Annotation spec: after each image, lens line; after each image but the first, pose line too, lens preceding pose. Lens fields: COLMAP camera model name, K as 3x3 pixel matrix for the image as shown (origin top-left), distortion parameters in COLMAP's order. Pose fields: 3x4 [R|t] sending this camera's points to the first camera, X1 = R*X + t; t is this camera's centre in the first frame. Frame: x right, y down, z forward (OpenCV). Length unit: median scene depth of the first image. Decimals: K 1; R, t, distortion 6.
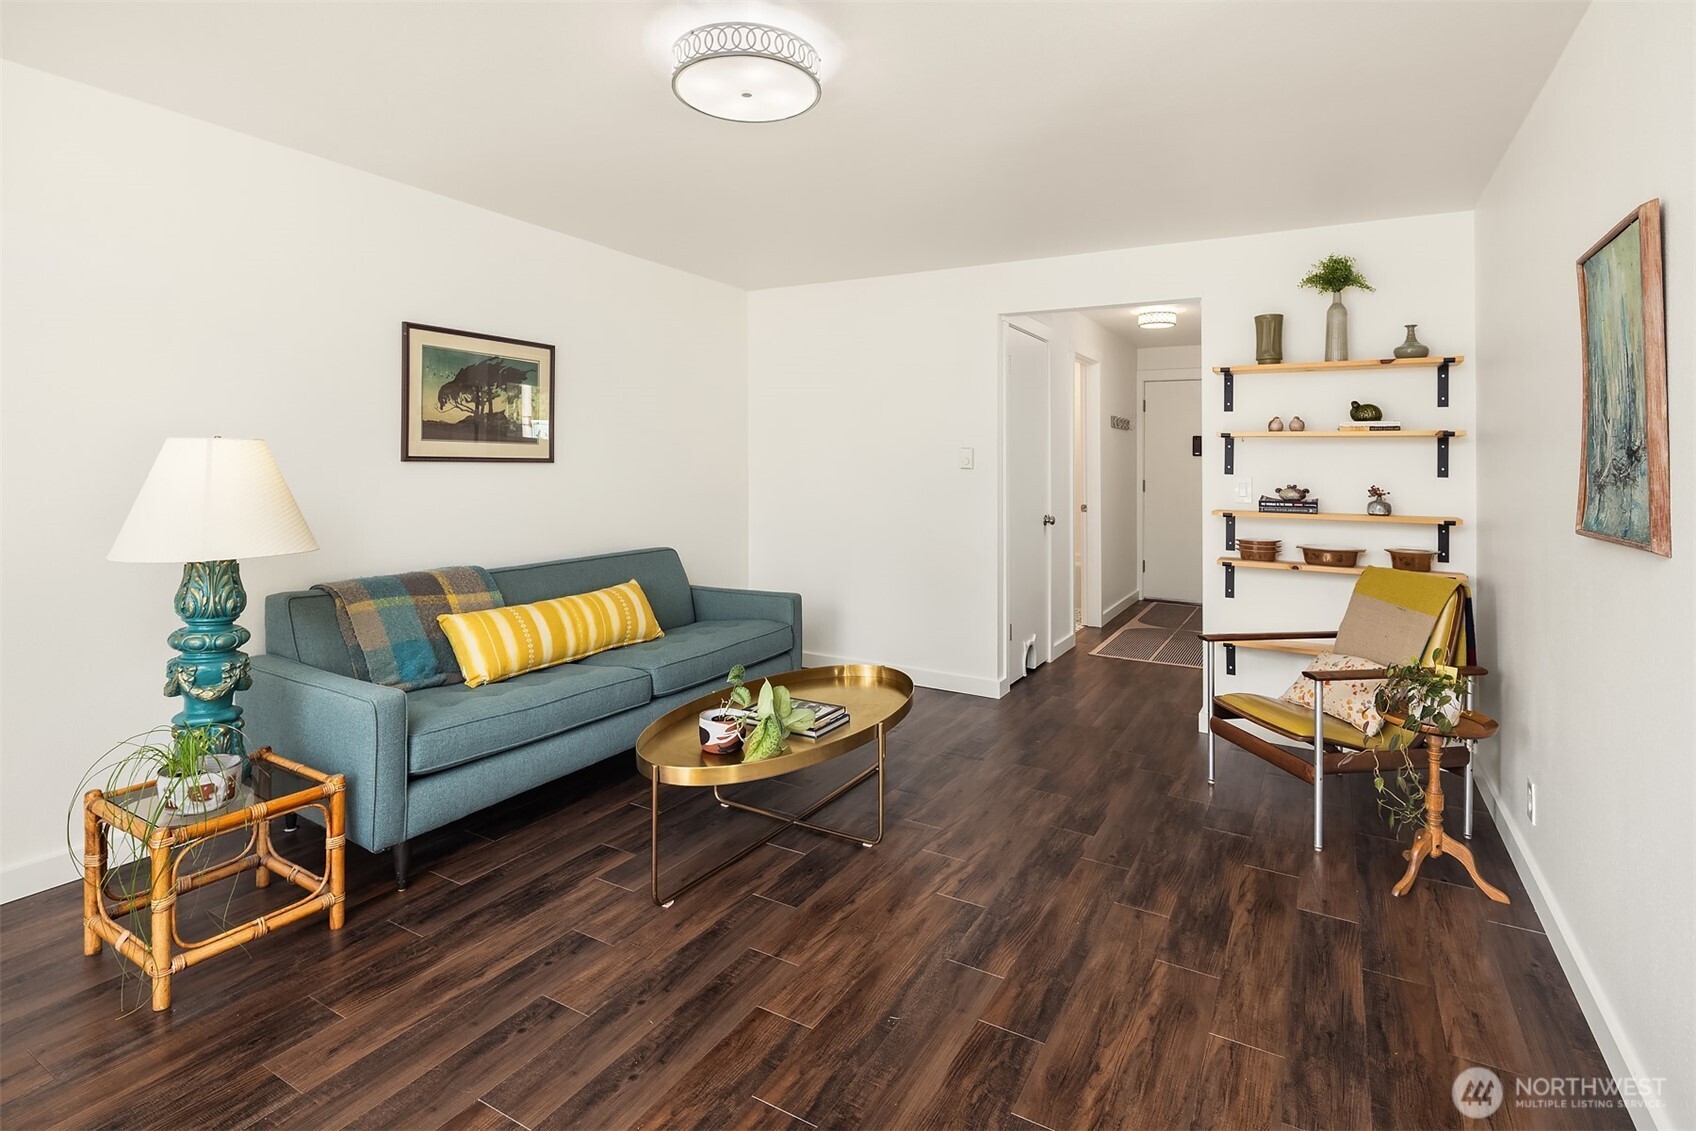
lens RADIAL K [[839.0, 0, 822.6], [0, 839.0, 457.7], [0, 0, 1]] dist [0.005080, -0.004511]
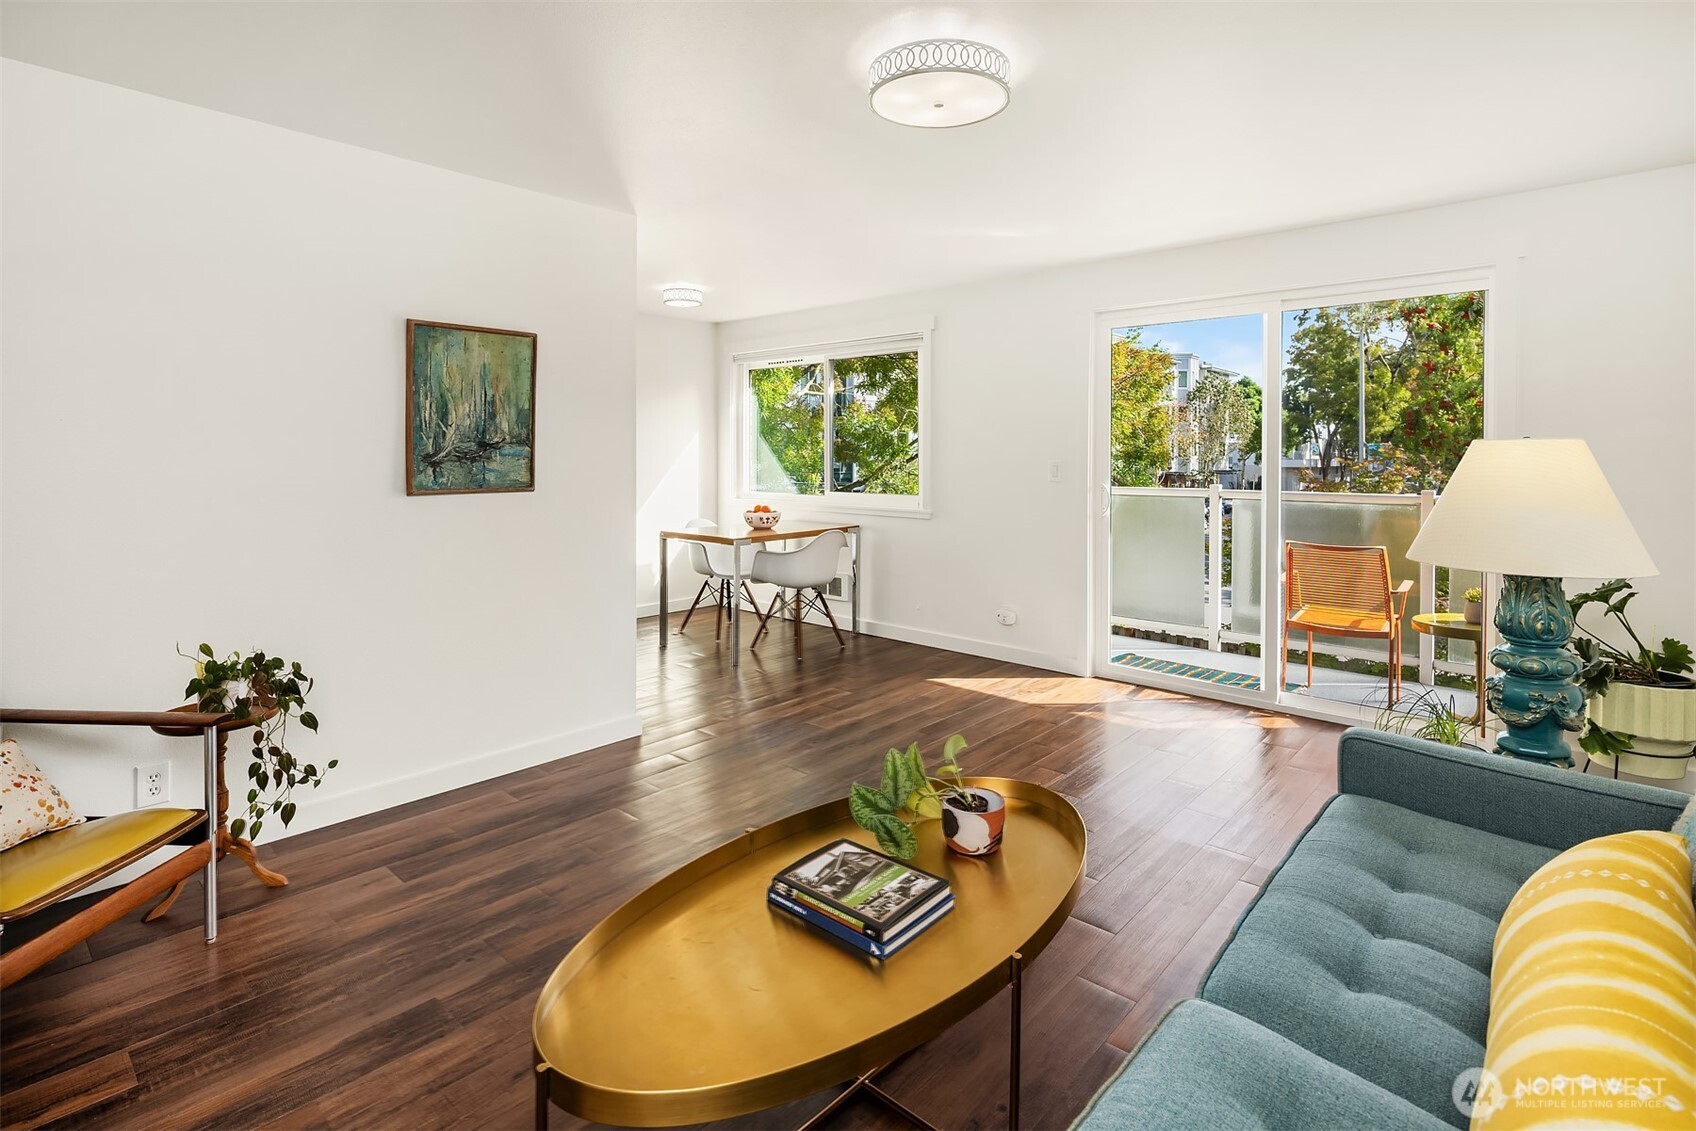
lens RADIAL K [[839.0, 0, 852.0], [0, 839.0, 474.0], [0, 0, 1]] dist [0.005080, -0.004511]
pose [[-0.982785, -0.021826, 0.183457, -0.117944], [-0.017987, 0.999584, 0.022560, 0.001862], [-0.183873, 0.018872, -0.982769, 1.475963]]
